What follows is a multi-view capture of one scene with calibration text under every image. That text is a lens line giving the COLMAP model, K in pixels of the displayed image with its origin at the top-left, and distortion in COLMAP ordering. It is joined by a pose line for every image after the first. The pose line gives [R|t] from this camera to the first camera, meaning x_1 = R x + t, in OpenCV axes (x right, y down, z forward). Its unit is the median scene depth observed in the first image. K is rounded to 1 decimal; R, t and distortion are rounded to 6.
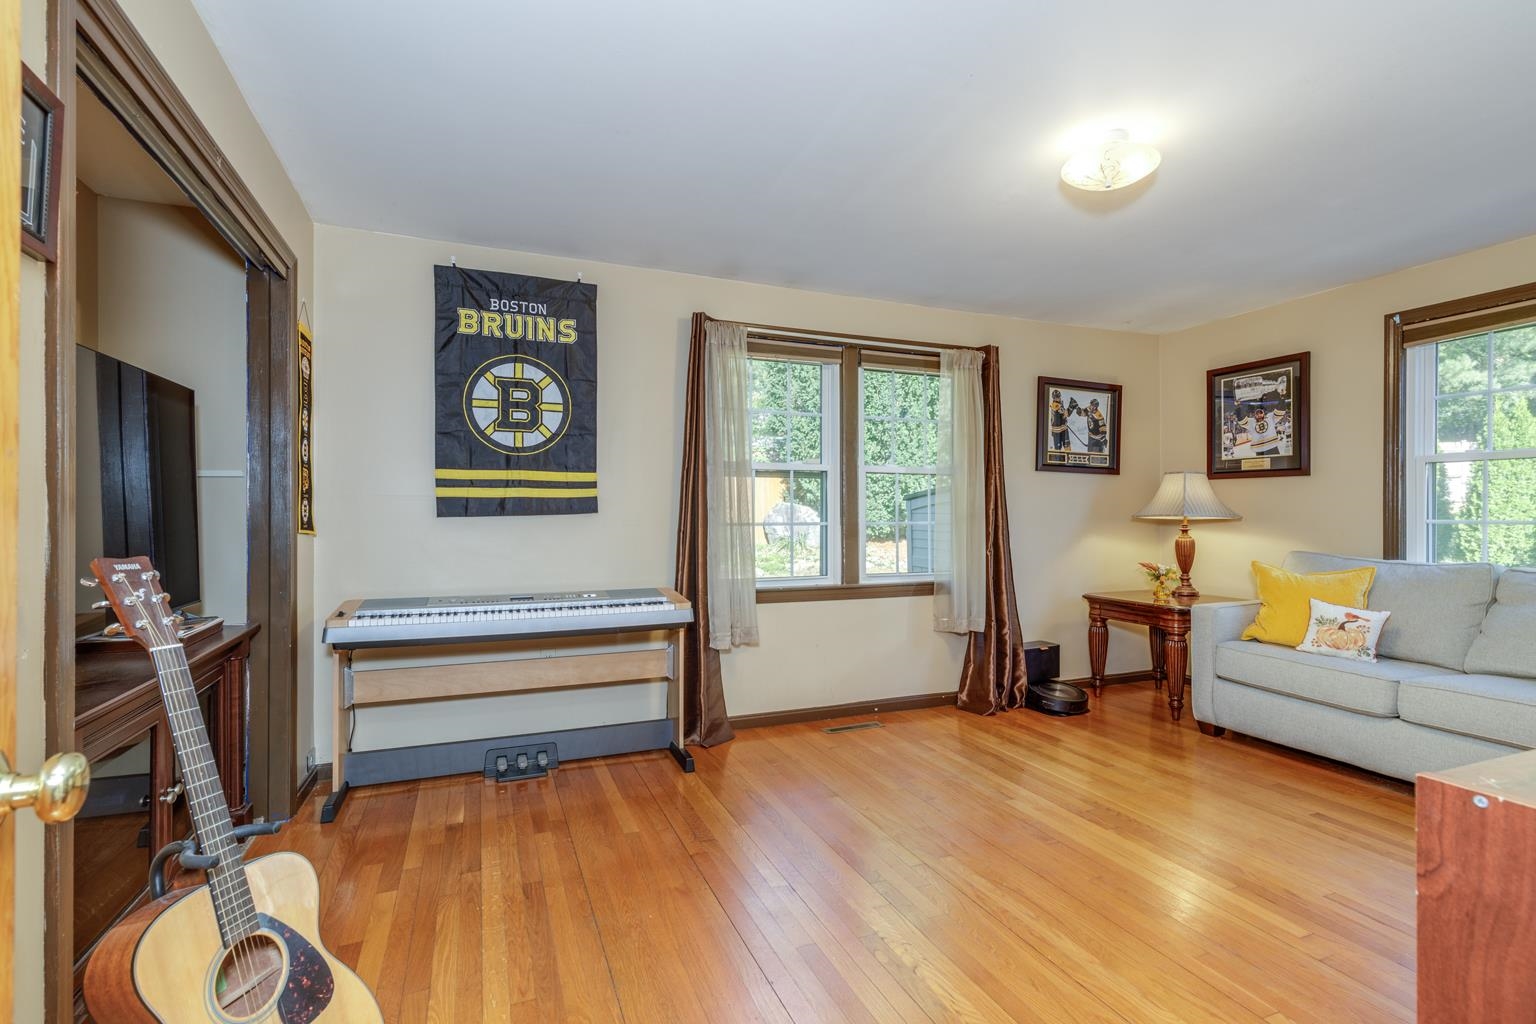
lens RADIAL K [[692.4, 0, 759.0], [0, 692.4, 511.1], [0, 0, 1]] dist [0.001632, -0.000011]
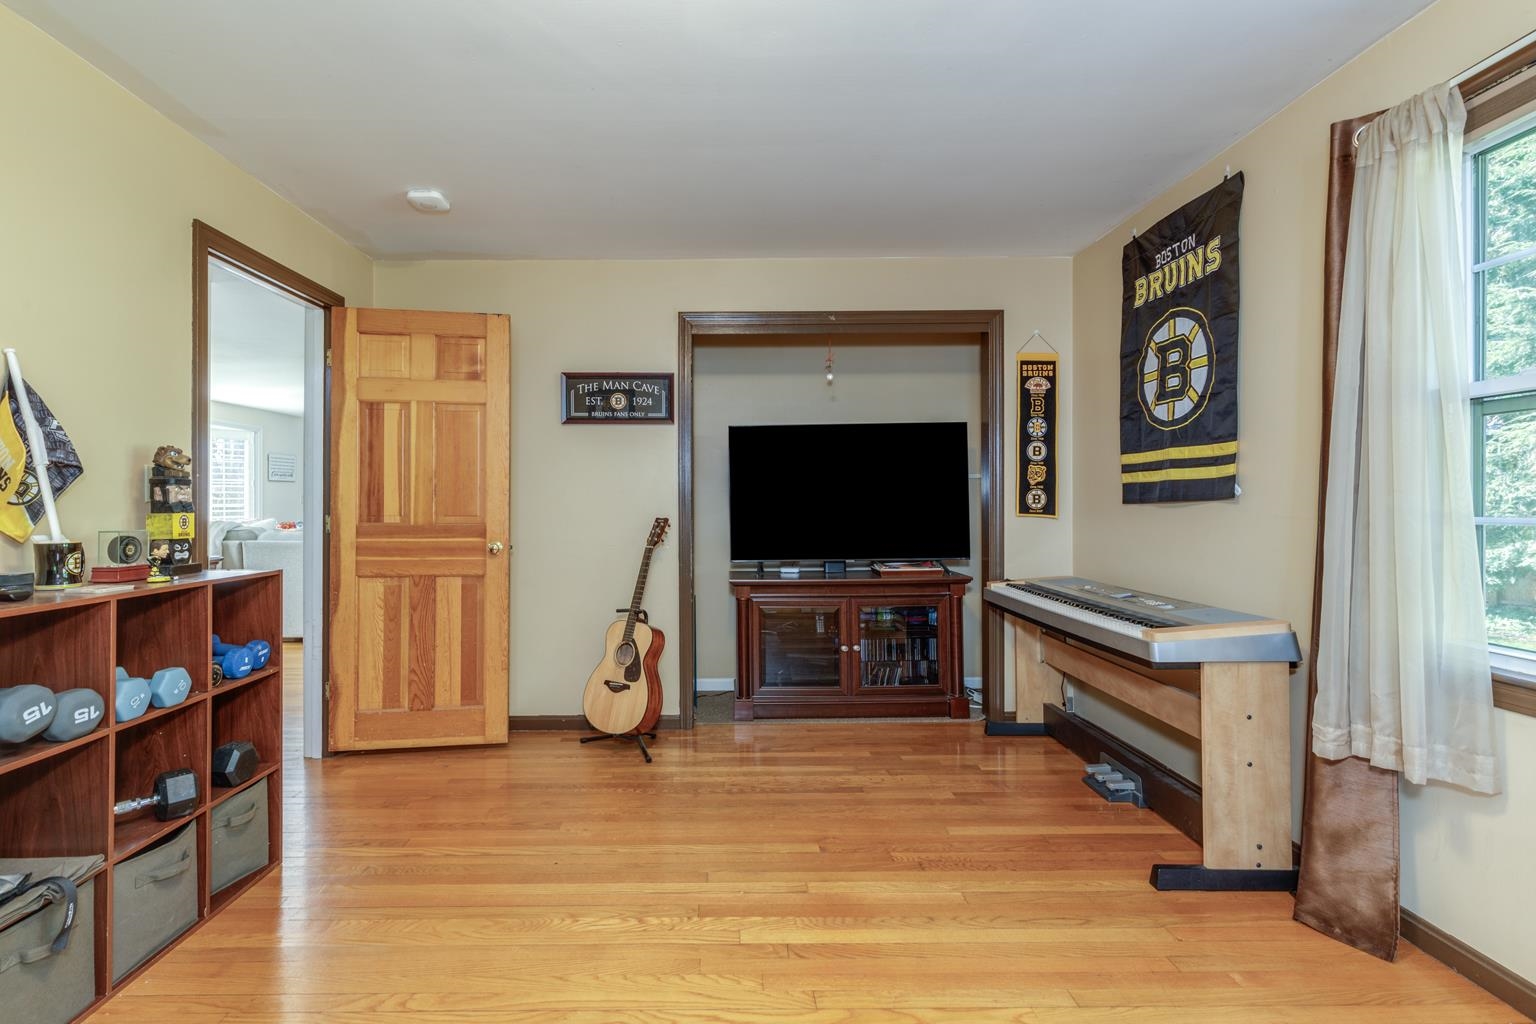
lens RADIAL K [[692.4, 0, 759.0], [0, 692.4, 511.1], [0, 0, 1]] dist [0.001632, -0.000011]
pose [[-0.312297, 0.009506, -0.949937, 0.604262], [-0.000105, 0.999950, 0.010041, 0.008844], [0.949985, 0.003235, -0.312280, 0.788452]]
